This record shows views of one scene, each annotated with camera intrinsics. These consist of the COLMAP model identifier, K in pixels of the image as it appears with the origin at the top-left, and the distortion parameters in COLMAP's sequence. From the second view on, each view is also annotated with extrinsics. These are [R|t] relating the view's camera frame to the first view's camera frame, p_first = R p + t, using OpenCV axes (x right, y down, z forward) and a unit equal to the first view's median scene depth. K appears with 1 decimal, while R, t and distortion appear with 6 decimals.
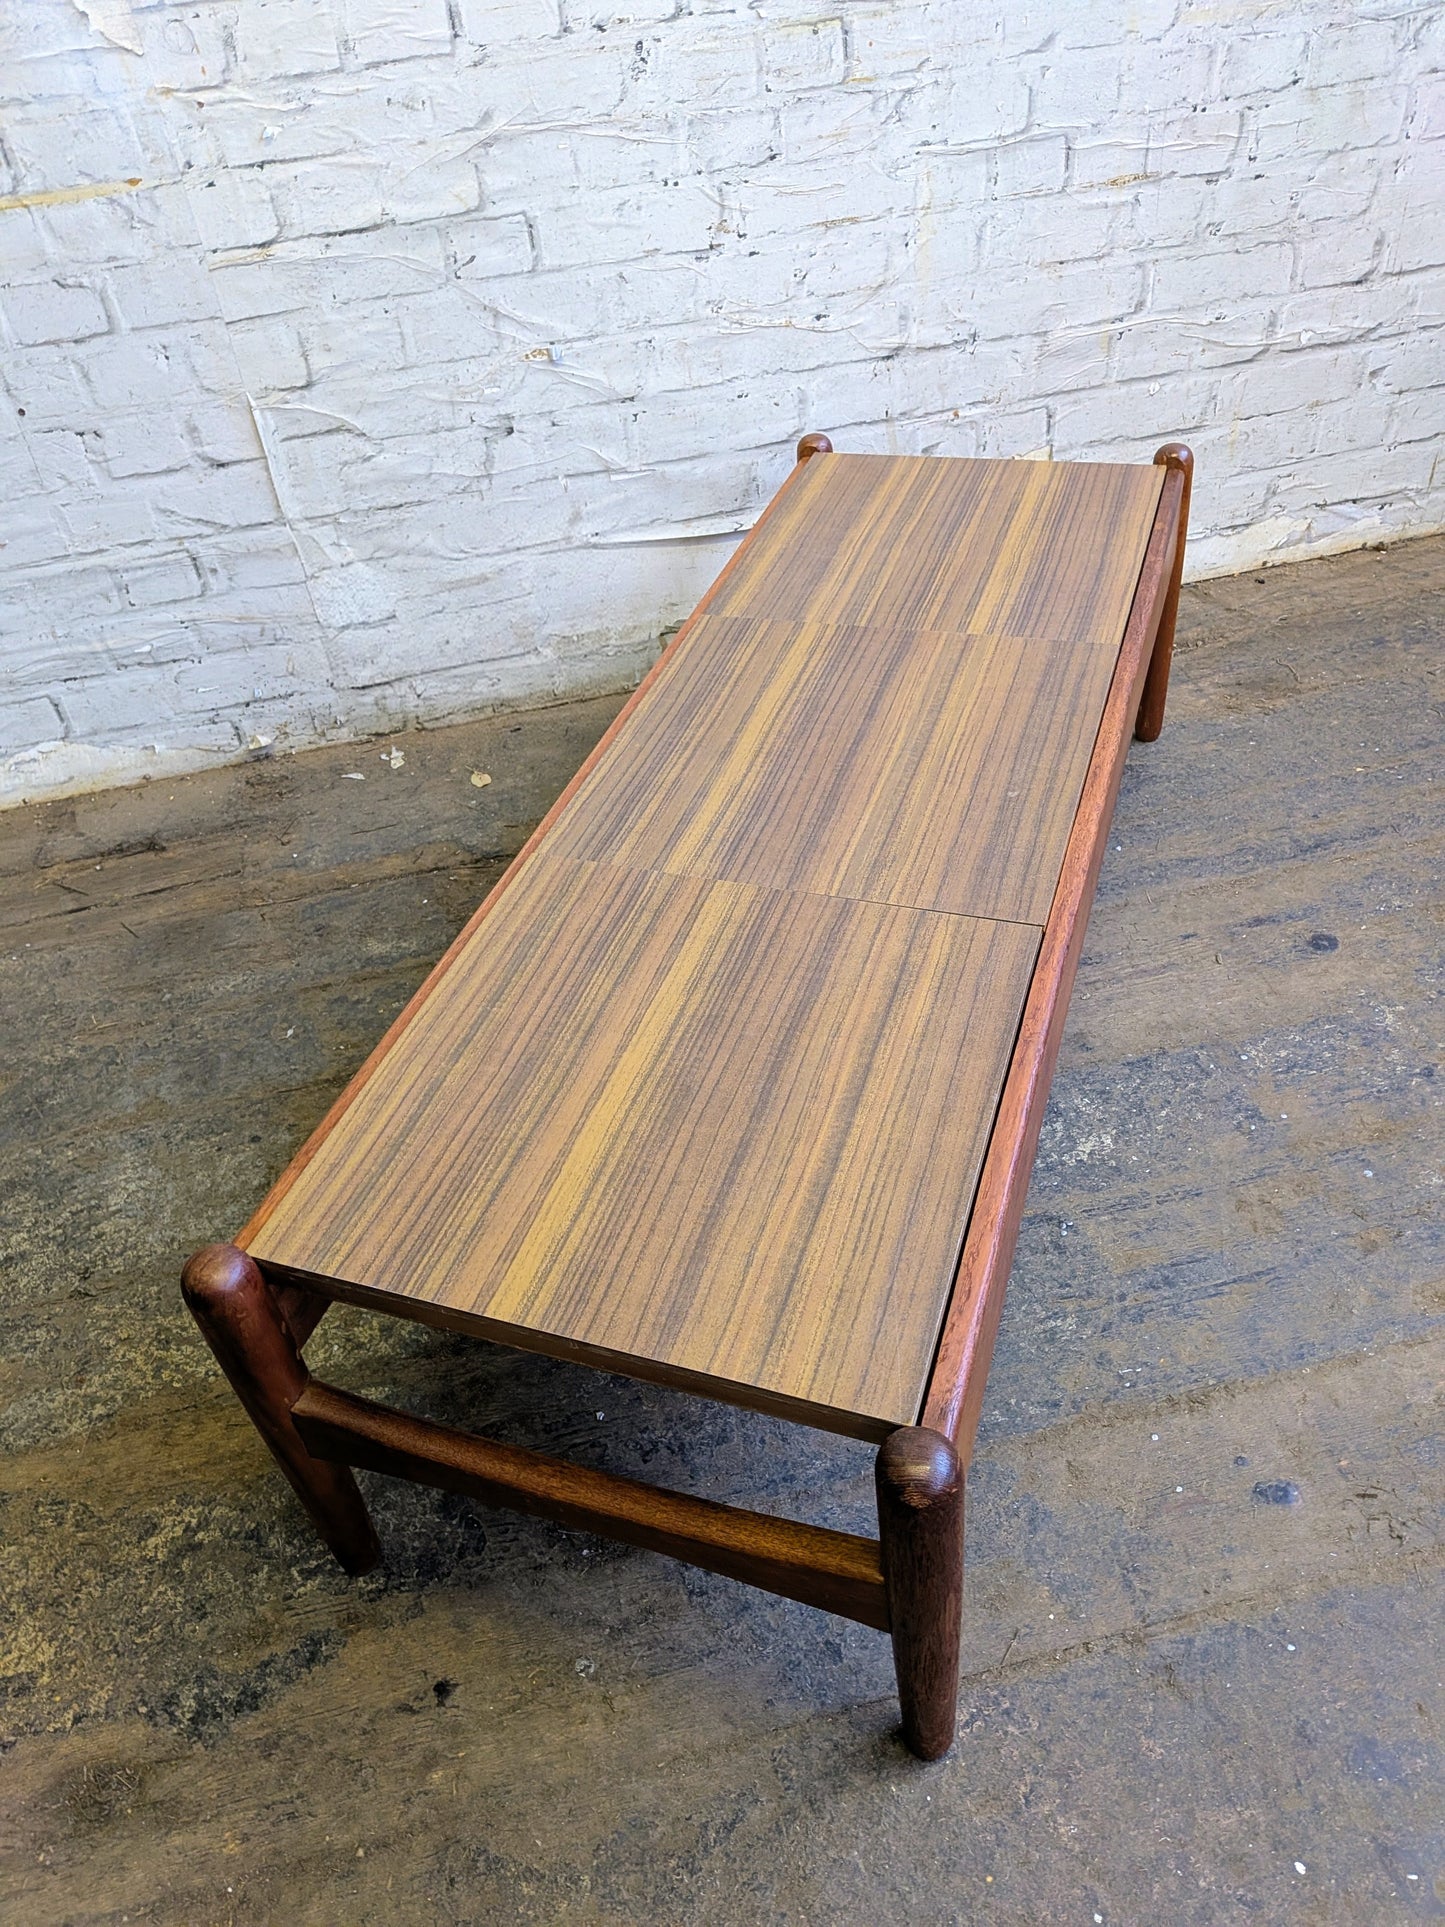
lens RADIAL K [[1396.6, 0, 722.5], [0, 1396.6, 963.5], [0, 0, 1]] dist [-0.002137, -0.007454]
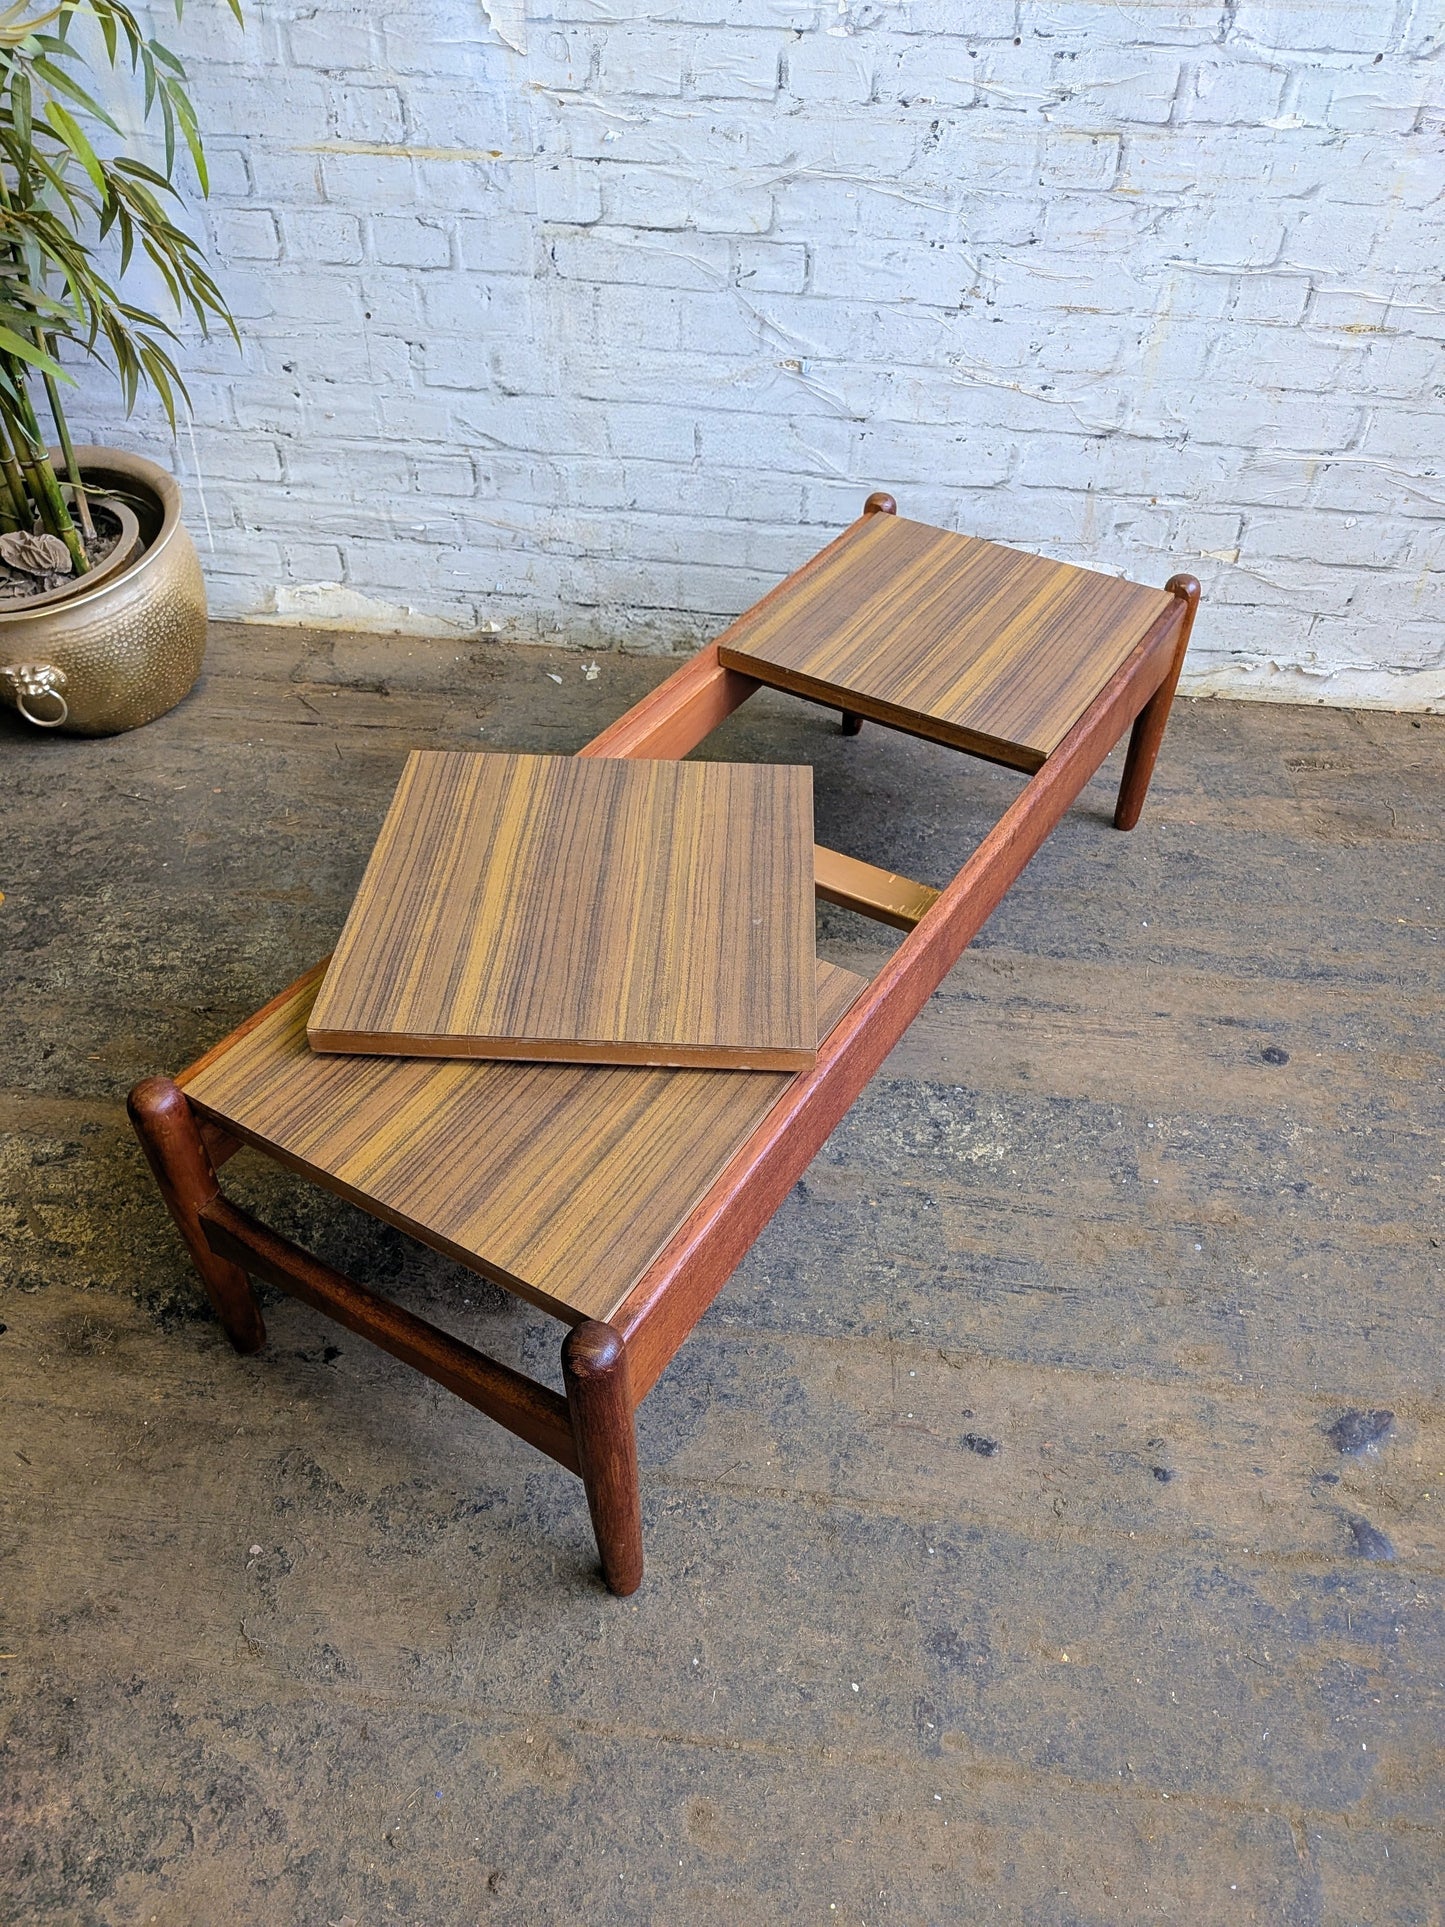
lens RADIAL K [[1385.5, 0, 728.8], [0, 1385.5, 980.6], [0, 0, 1]] dist [0.038239, -0.067259]
pose [[0.938941, 0.302444, -0.164068, 0.165248], [-0.293422, 0.952854, 0.077279, -0.027064], [0.179706, -0.024419, 0.983417, -0.153497]]
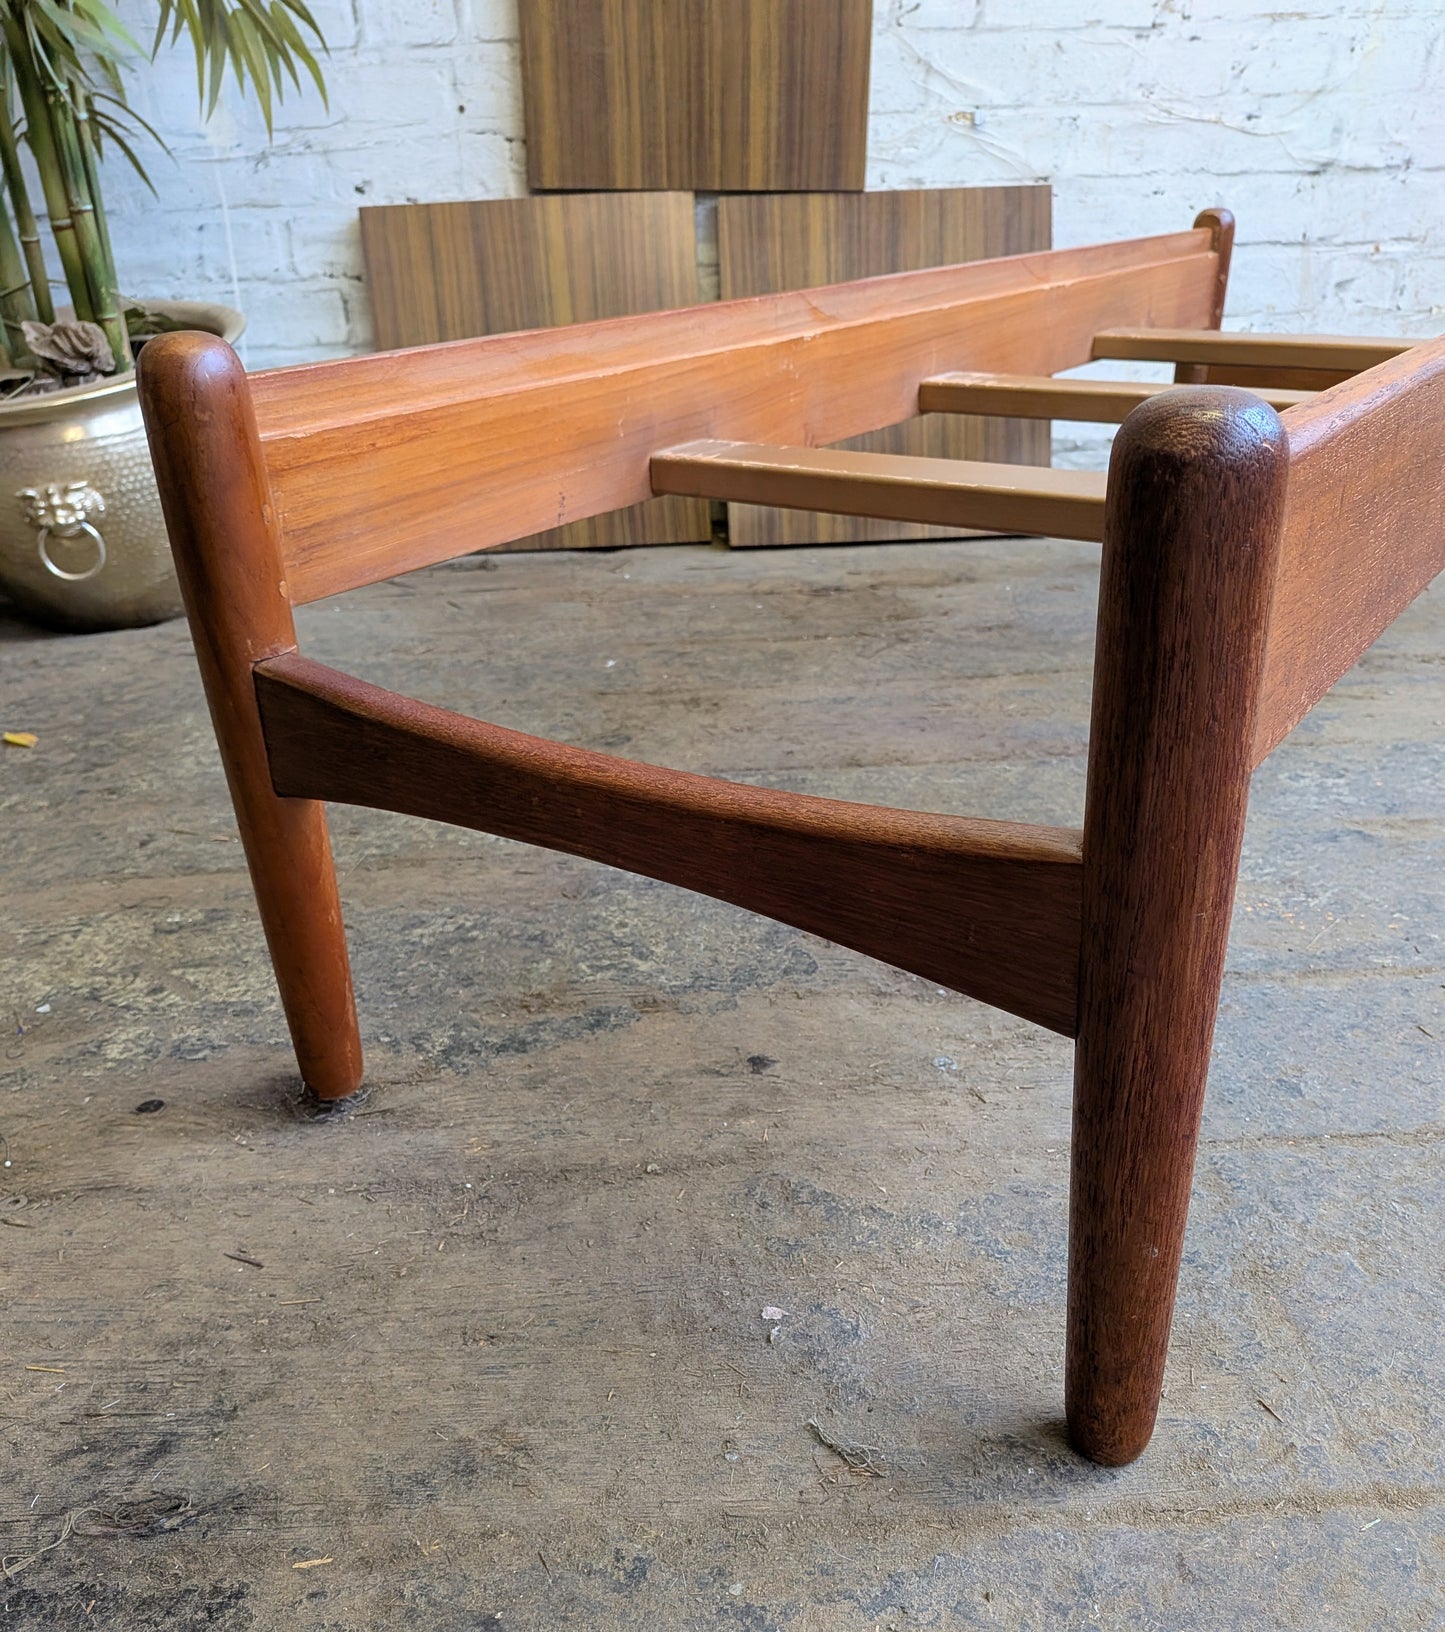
lens RADIAL K [[1416.4, 0, 739.7], [0, 1416.4, 946.6], [0, 0, 1]] dist [-0.019440, 0.008155]
pose [[0.980324, 0.139499, -0.139662, -0.065894], [-0.165024, 0.967408, -0.192067, 0.363164], [0.108317, 0.211335, 0.971393, 0.134335]]
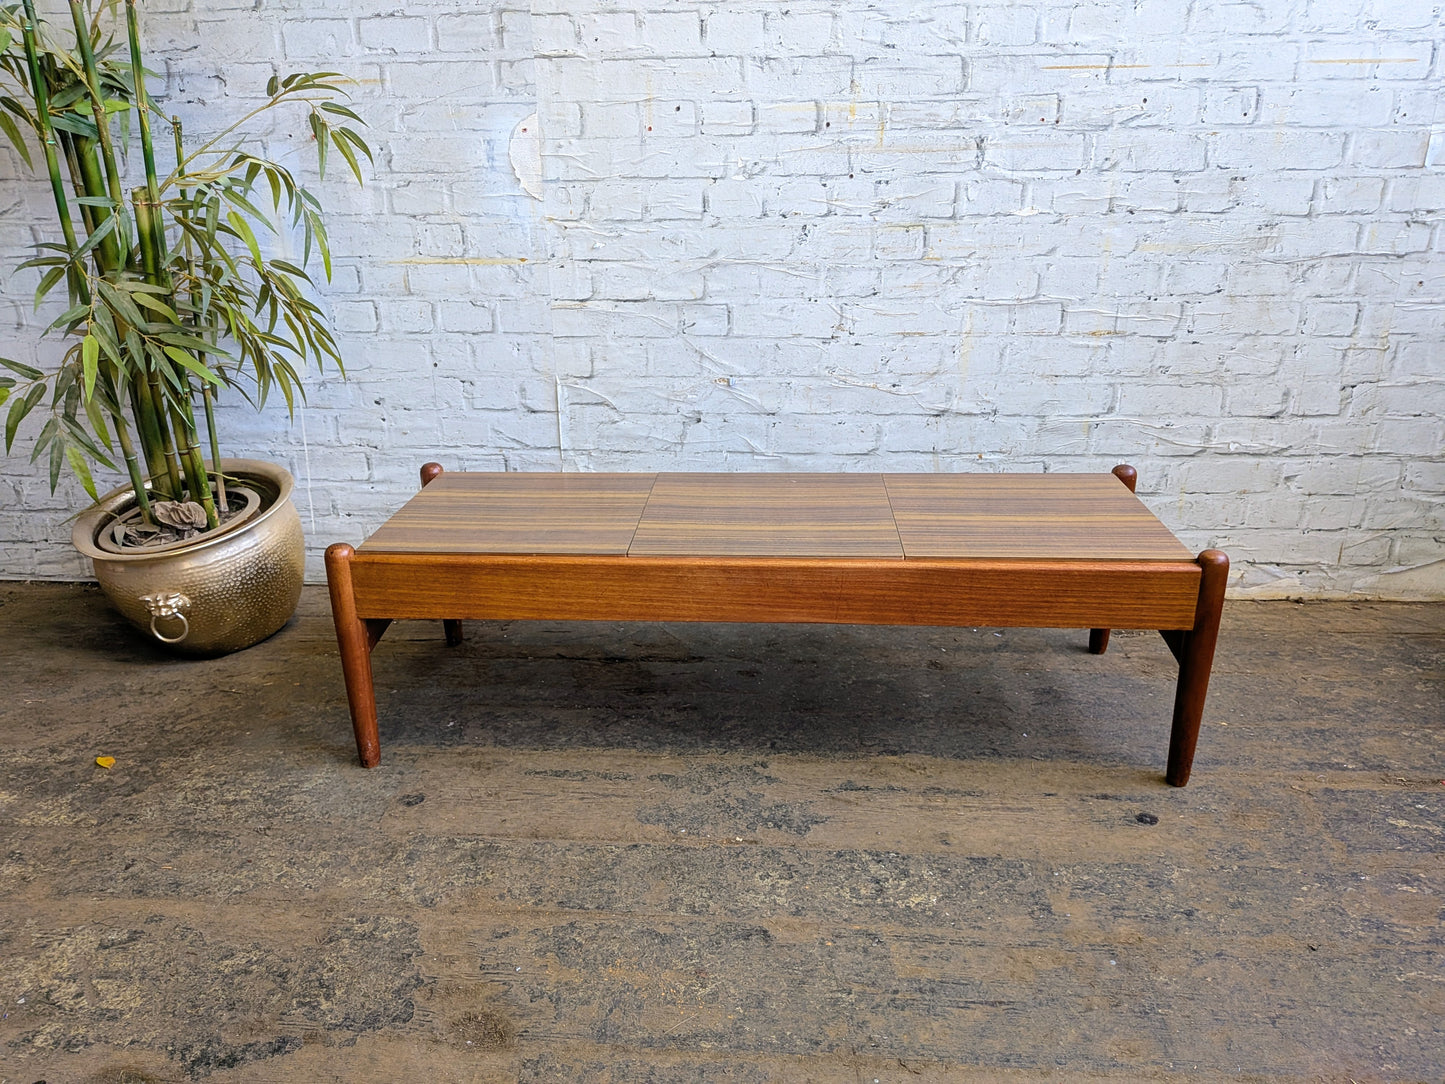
lens RADIAL K [[1030.2, 0, 718.0], [0, 1030.2, 539.0], [0, 0, 1]] dist [0.113745, -0.207610]
pose [[0.954311, 0.171183, -0.244921, 0.210049], [-0.244025, 0.919508, -0.308150, 0.134707], [0.172457, 0.353838, 0.919270, -0.095192]]
